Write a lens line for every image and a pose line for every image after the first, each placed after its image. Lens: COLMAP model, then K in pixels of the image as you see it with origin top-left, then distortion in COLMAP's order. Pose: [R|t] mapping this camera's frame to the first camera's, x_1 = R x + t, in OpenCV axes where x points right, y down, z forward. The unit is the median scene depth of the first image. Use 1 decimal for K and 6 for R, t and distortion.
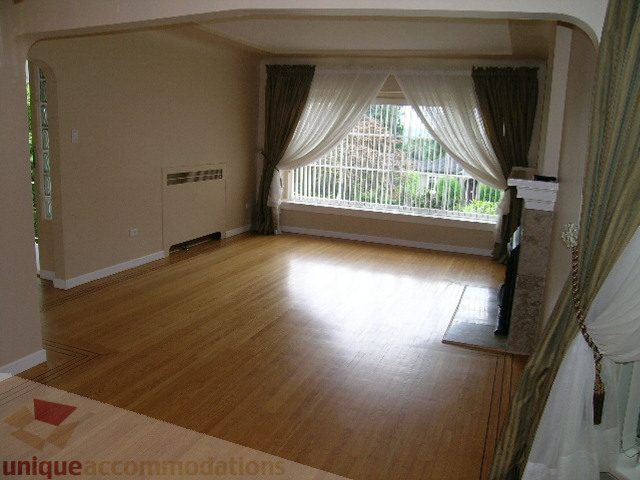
lens RADIAL K [[528.5, 0, 328.6], [0, 528.5, 238.0], [0, 0, 1]] dist [-0.134049, 0.131664]
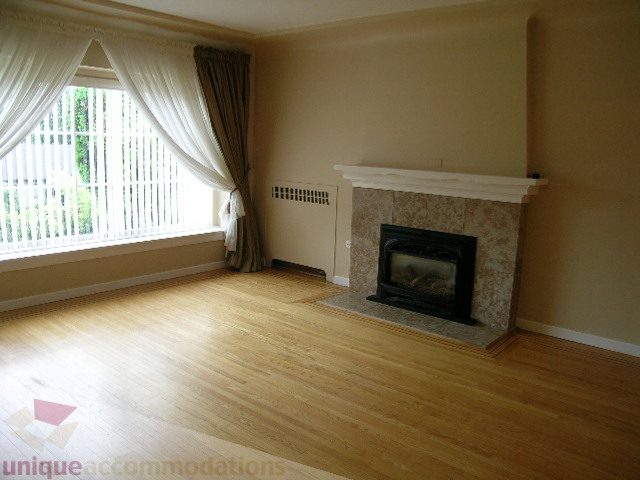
lens RADIAL K [[528.5, 0, 328.6], [0, 528.5, 238.0], [0, 0, 1]] dist [-0.134049, 0.131664]
pose [[0.317649, -0.220092, 0.922311, -0.440185], [0.172385, 0.969884, 0.172074, -0.136865], [-0.932407, 0.104333, 0.346024, 0.543677]]
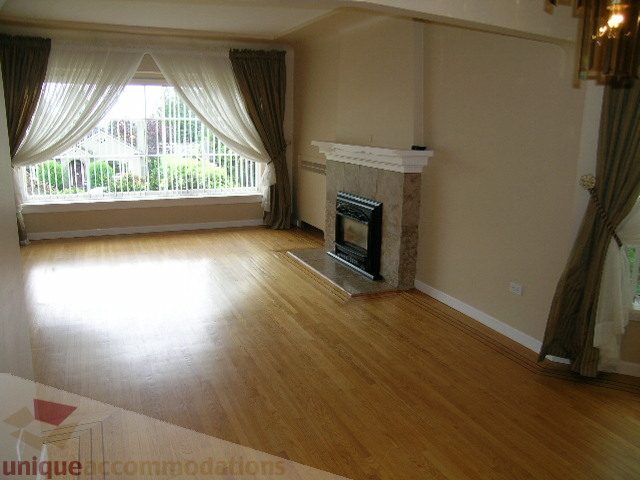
lens RADIAL K [[528.5, 0, 328.6], [0, 528.5, 238.0], [0, 0, 1]] dist [-0.134049, 0.131664]
pose [[0.711440, -0.190294, 0.676492, -0.347185], [0.155388, 0.981409, 0.112651, -0.040879], [-0.685352, 0.024974, 0.727783, 0.108366]]
